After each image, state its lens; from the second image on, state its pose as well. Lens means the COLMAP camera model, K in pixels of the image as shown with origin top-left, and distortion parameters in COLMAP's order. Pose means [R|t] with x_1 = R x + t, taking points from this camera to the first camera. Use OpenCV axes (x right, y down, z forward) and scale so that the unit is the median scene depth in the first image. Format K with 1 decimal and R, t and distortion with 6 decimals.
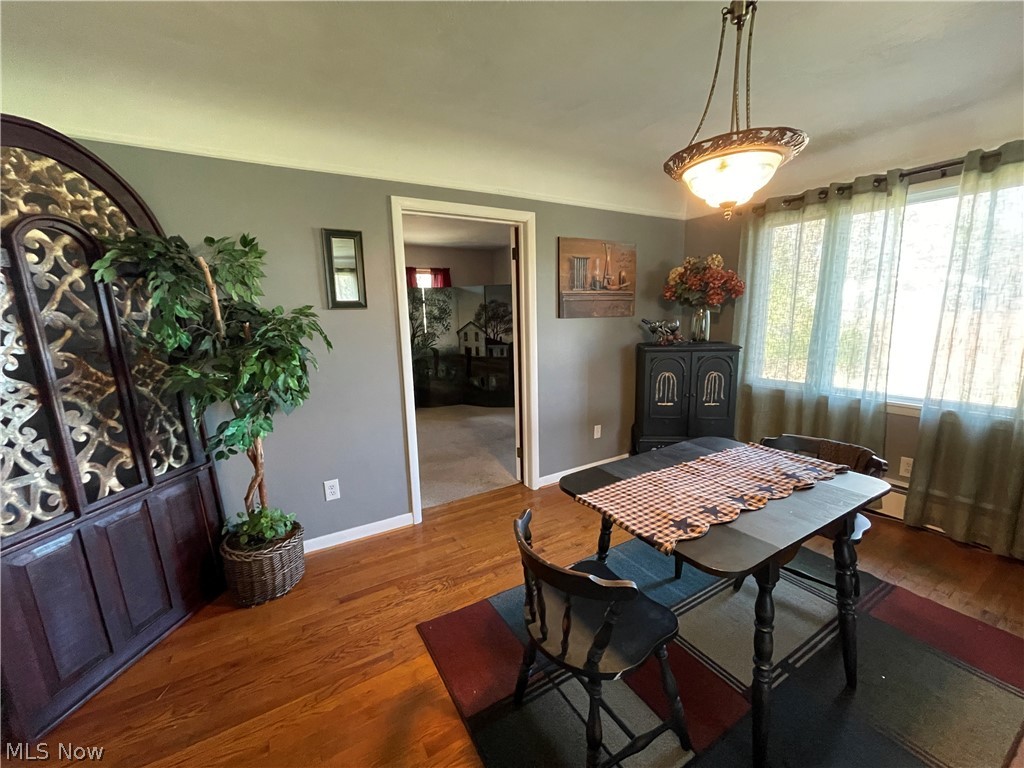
lens RADIAL K [[409.5, 0, 512.0], [0, 409.5, 384.0], [0, 0, 1]] dist [-0.001557, -0.000417]
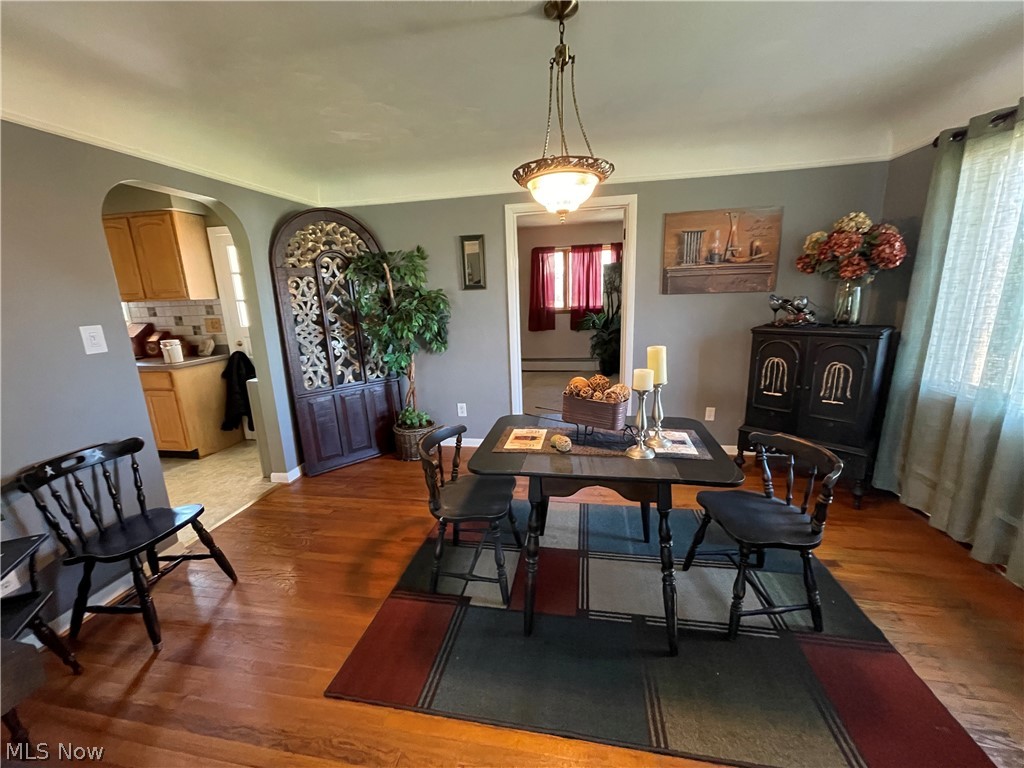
lens RADIAL K [[409.5, 0, 512.0], [0, 409.5, 384.0], [0, 0, 1]] dist [-0.001557, -0.000417]
pose [[0.758006, 0.141042, -0.636815, 0.832669], [-0.093217, 0.989743, 0.108252, -0.023777], [0.645552, -0.022694, 0.763379, -0.047914]]
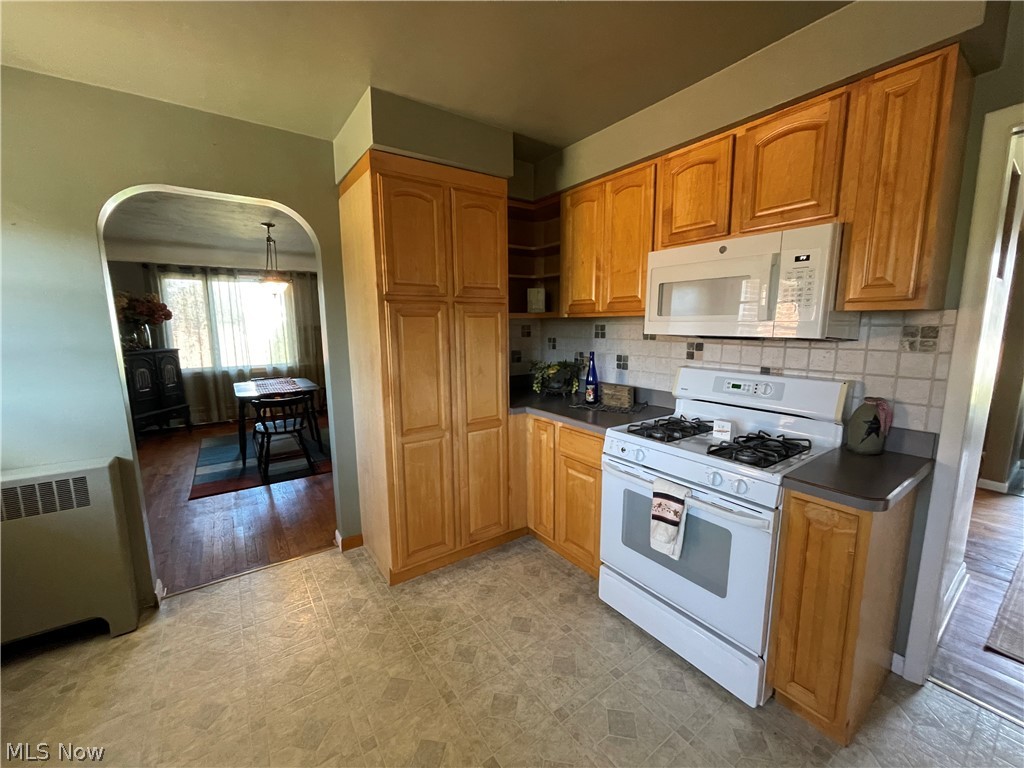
lens RADIAL K [[409.5, 0, 512.0], [0, 409.5, 384.0], [0, 0, 1]] dist [-0.001557, -0.000417]
pose [[-0.083348, -0.119893, 0.989282, -1.946890], [0.178011, 0.974977, 0.133157, 0.110170], [-0.980492, 0.187202, -0.059920, -0.341264]]
